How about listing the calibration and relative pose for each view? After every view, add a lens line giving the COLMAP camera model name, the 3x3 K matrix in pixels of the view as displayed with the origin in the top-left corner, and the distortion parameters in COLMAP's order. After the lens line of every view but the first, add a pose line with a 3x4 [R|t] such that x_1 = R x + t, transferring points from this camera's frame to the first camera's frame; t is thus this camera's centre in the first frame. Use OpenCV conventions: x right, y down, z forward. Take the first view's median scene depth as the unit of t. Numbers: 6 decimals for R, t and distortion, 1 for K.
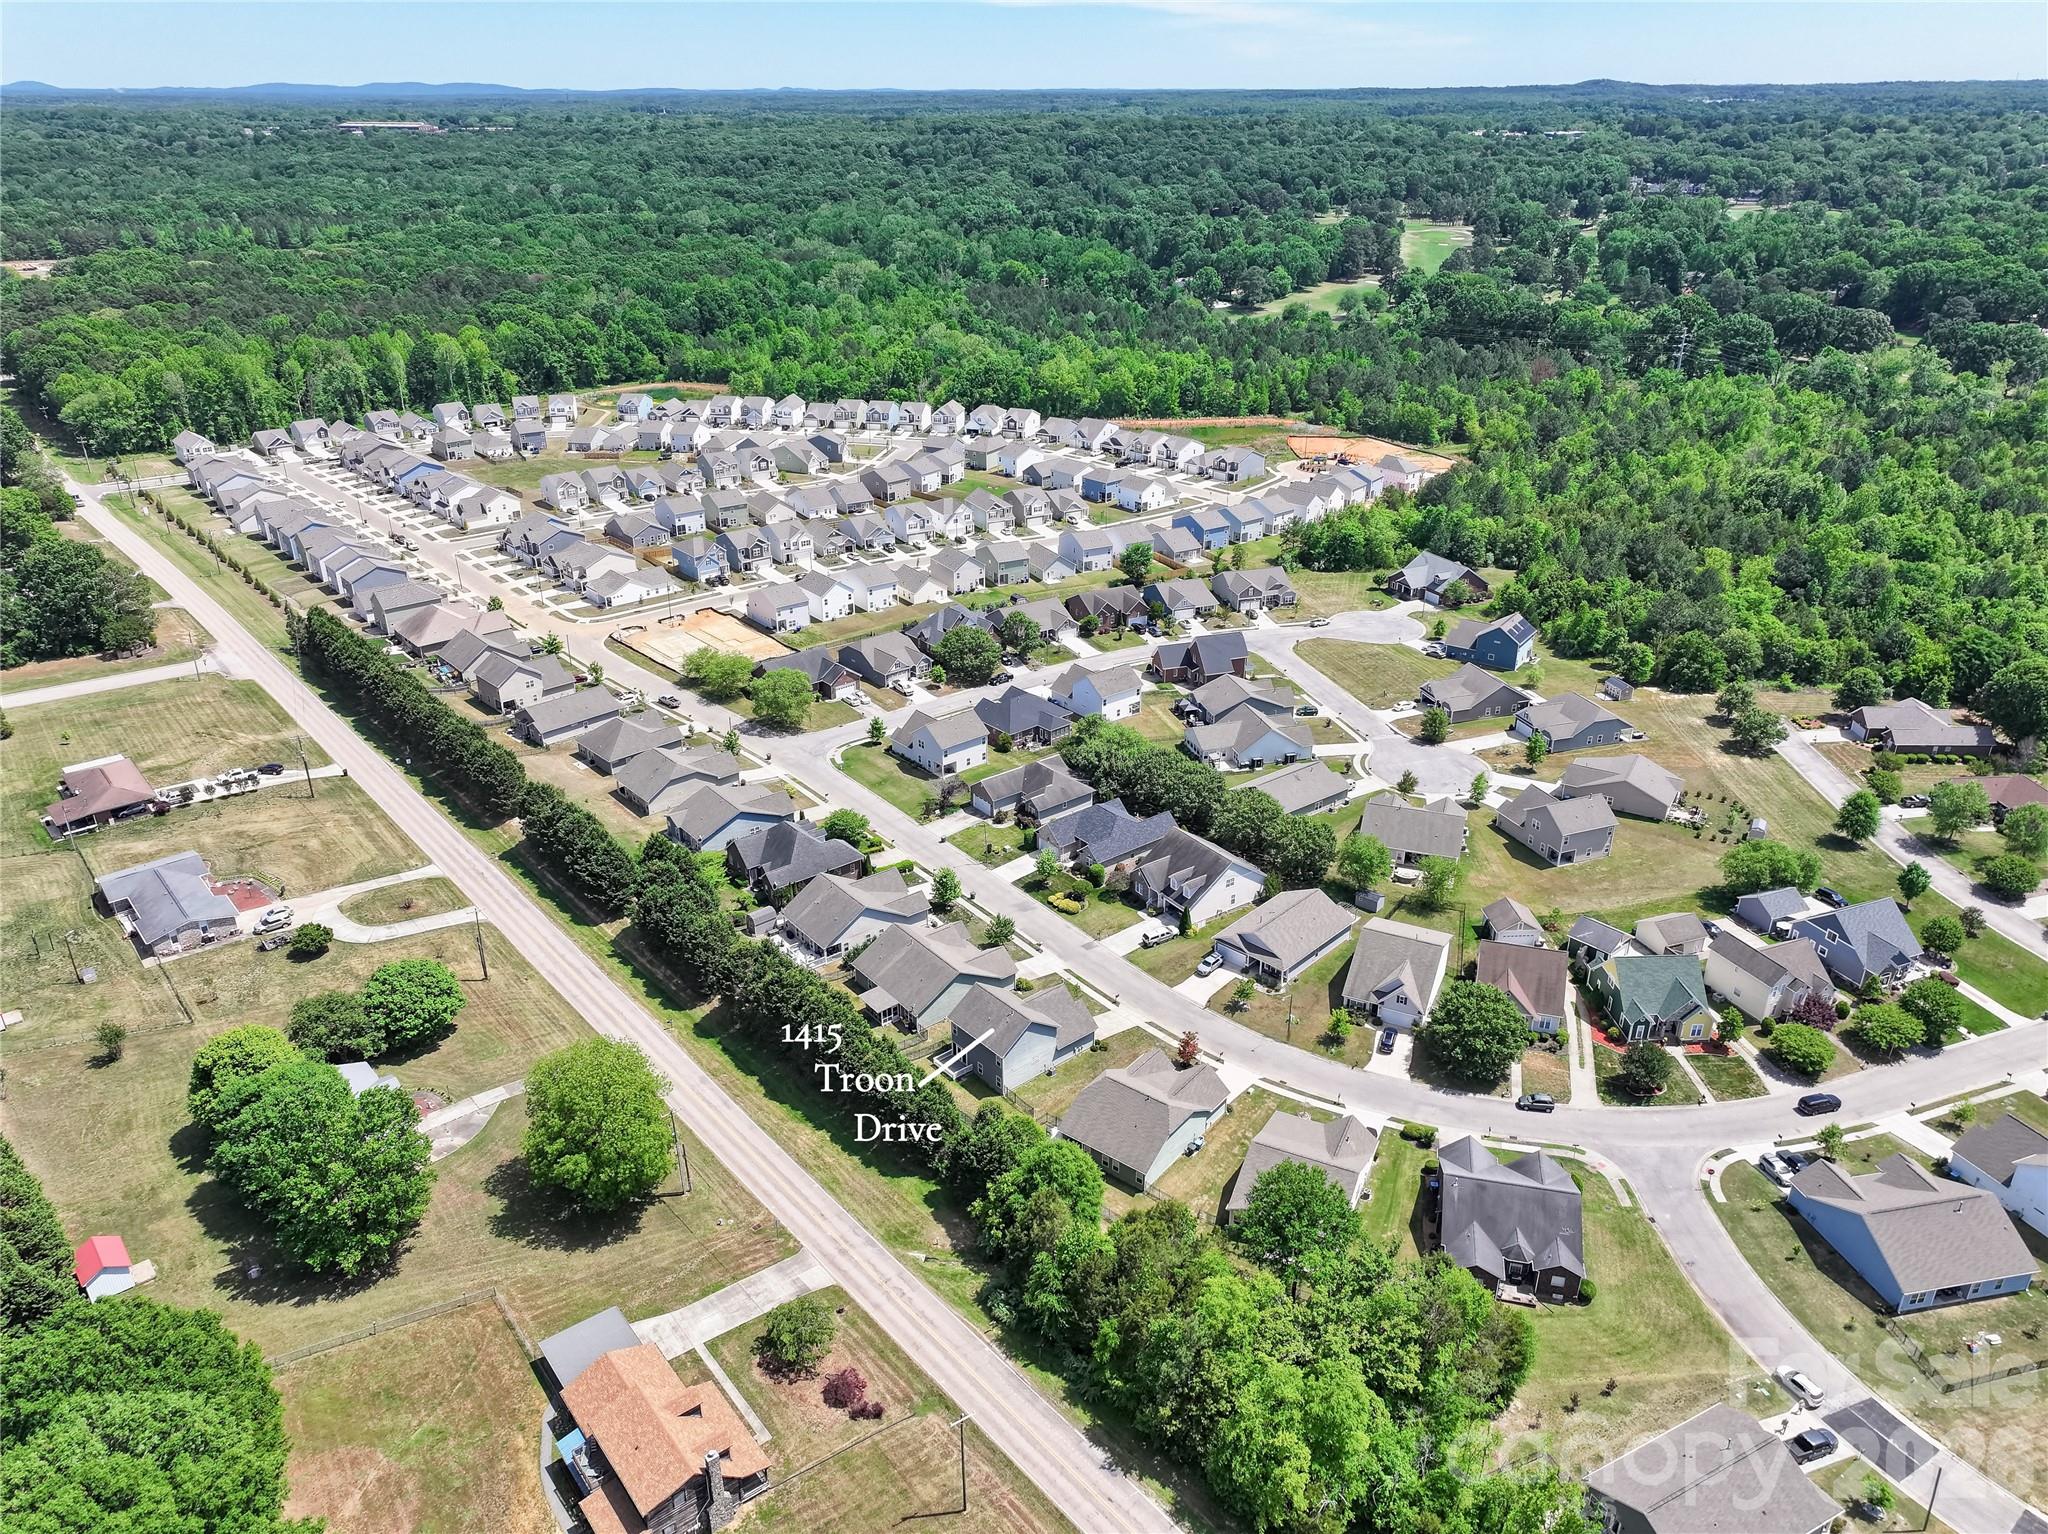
lens RADIAL K [[1443.5, 0, 1024.6], [0, 1443.5, 759.1], [0, 0, 1]] dist [0.010765, 0.003590]
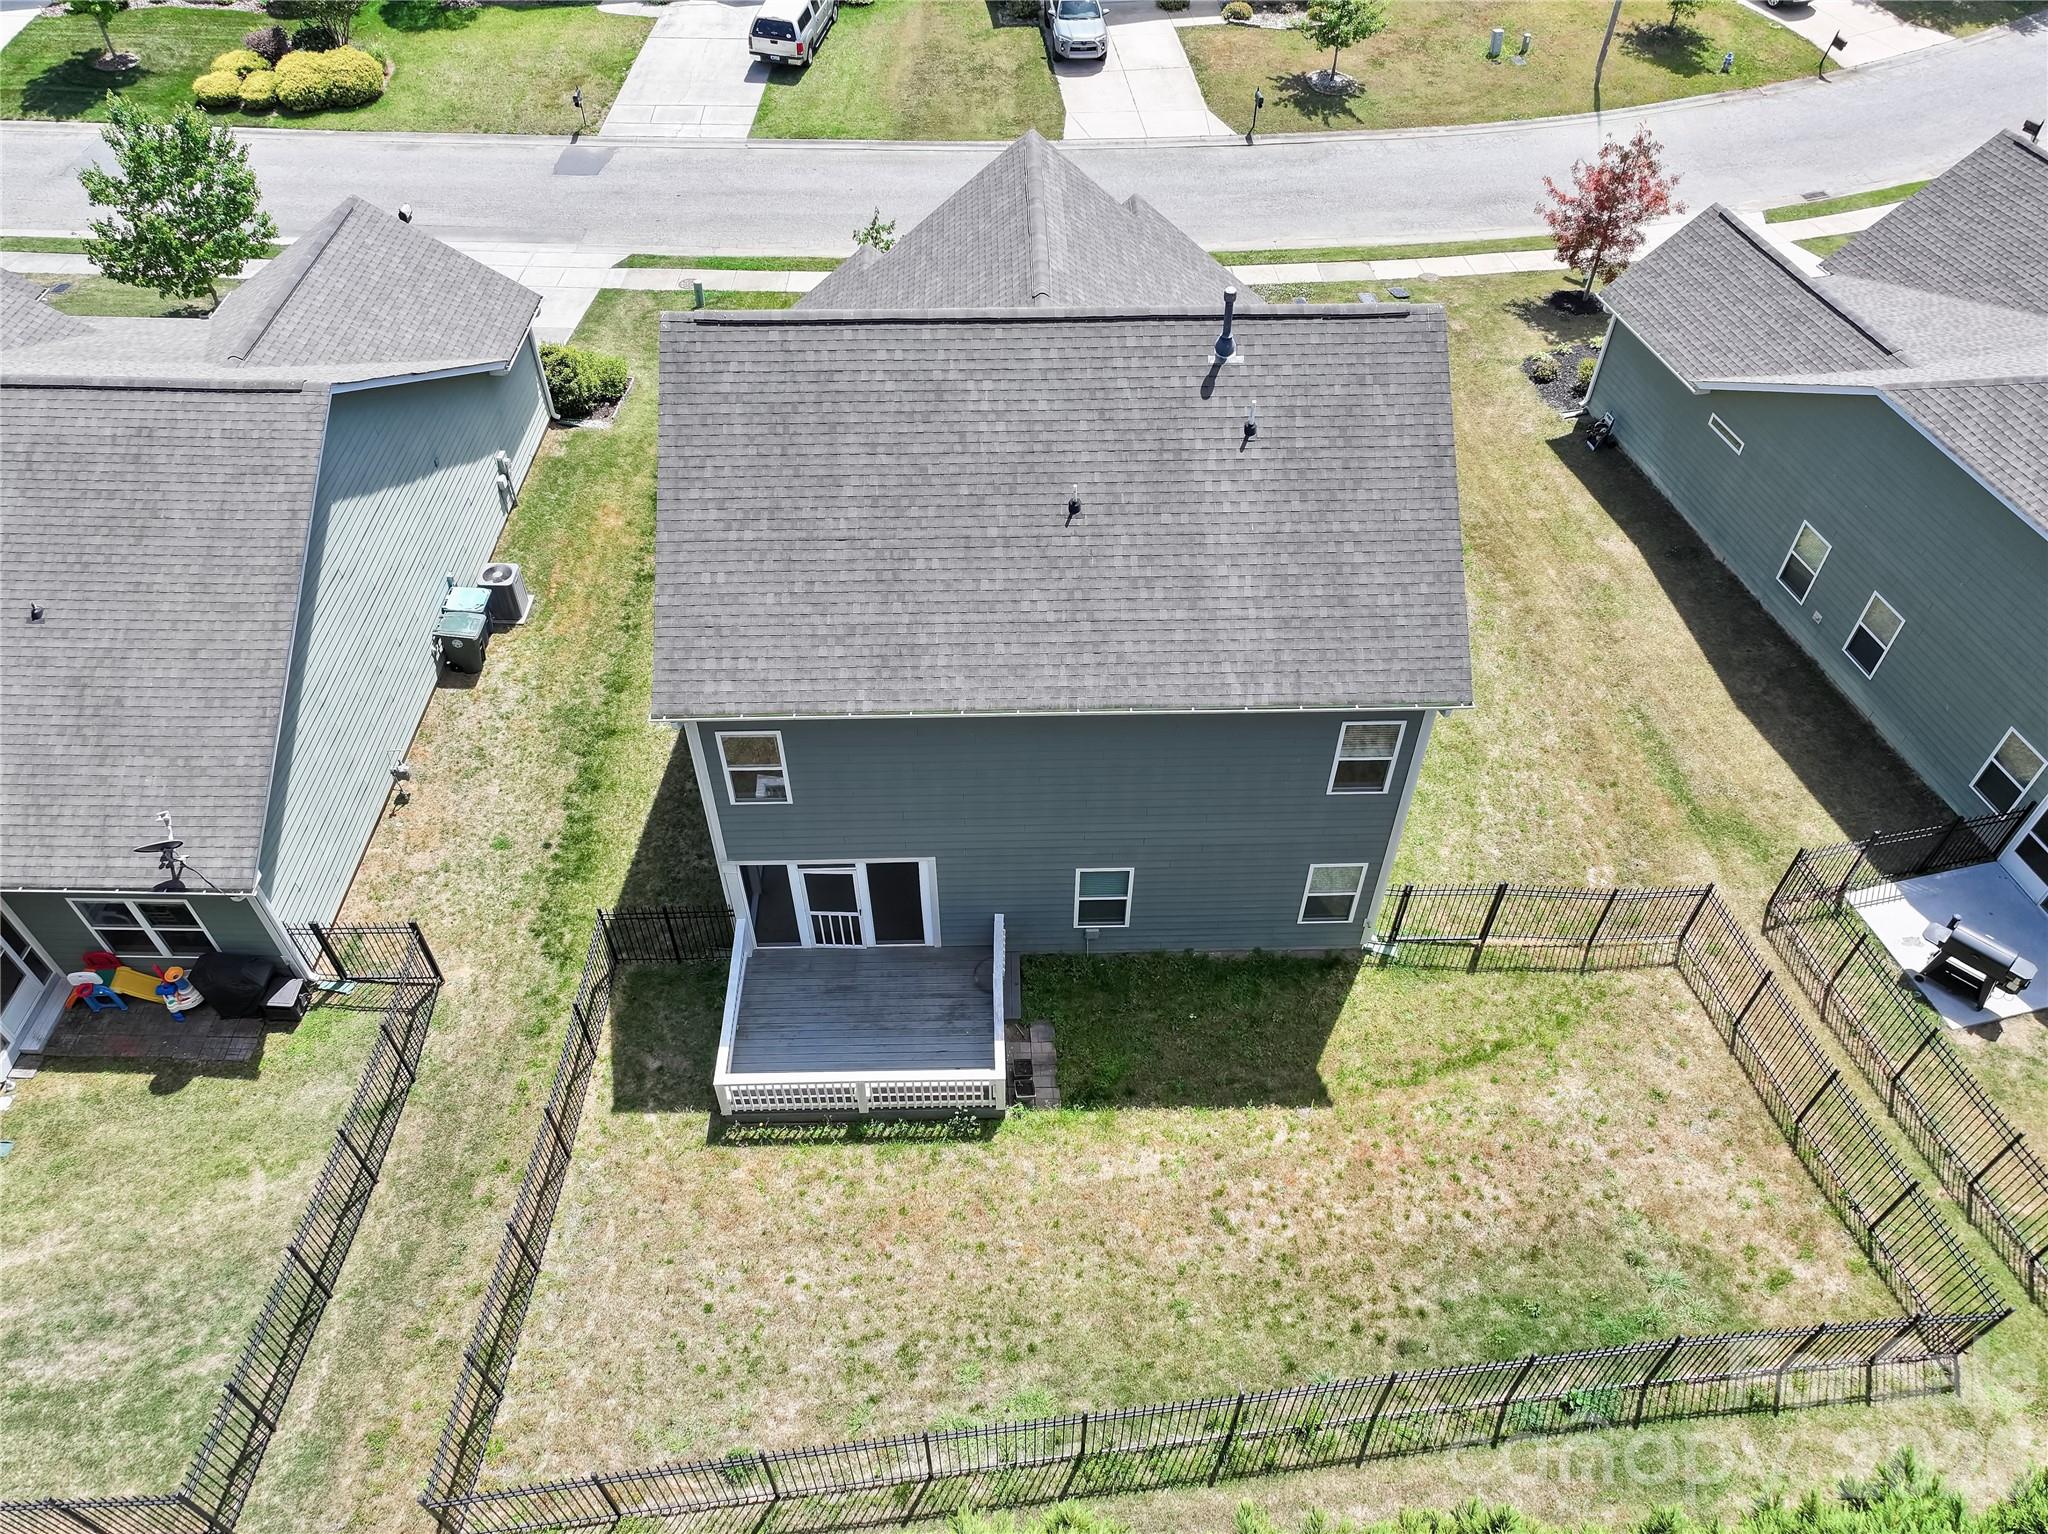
lens RADIAL K [[1443.5, 0, 1024.6], [0, 1443.5, 759.1], [0, 0, 1]] dist [0.010765, 0.003590]
pose [[0.627222, -0.560320, 0.540957, -0.067147], [0.325490, 0.819585, 0.471526, 0.098746], [-0.707565, -0.119675, 0.696440, 0.637957]]
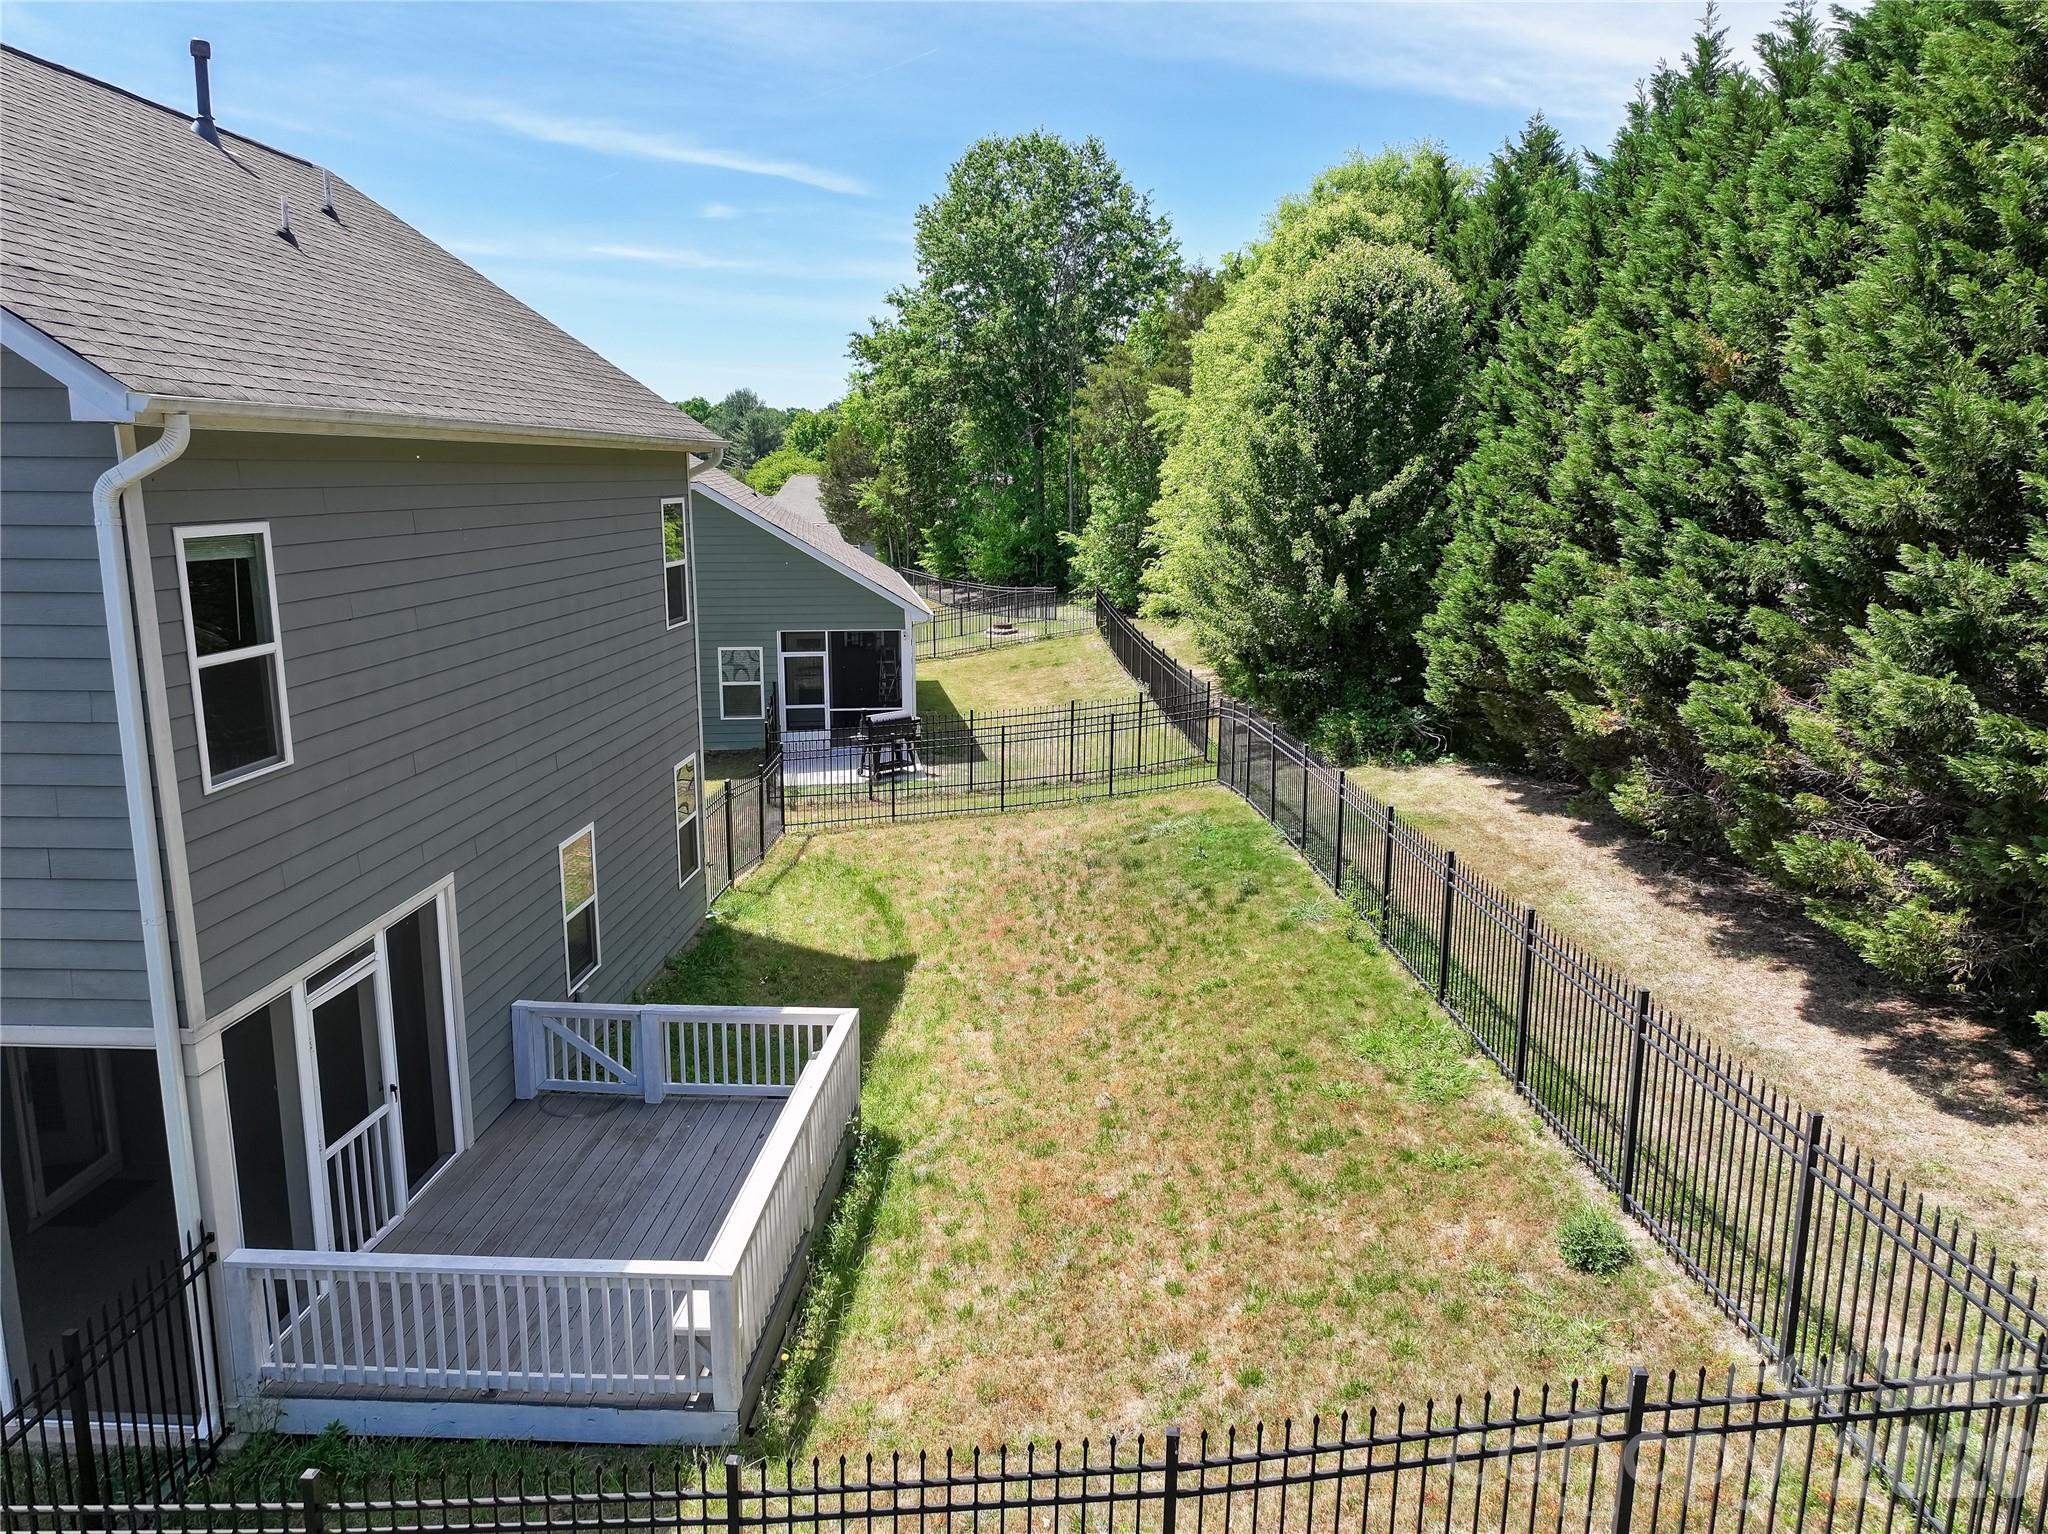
lens RADIAL K [[1443.5, 0, 1024.6], [0, 1443.5, 759.1], [0, 0, 1]] dist [0.010765, 0.003590]
pose [[-0.723771, -0.134458, 0.676813, -0.069464], [0.290025, 0.830716, 0.475180, 0.123033], [-0.626132, 0.540214, -0.562252, 0.711727]]
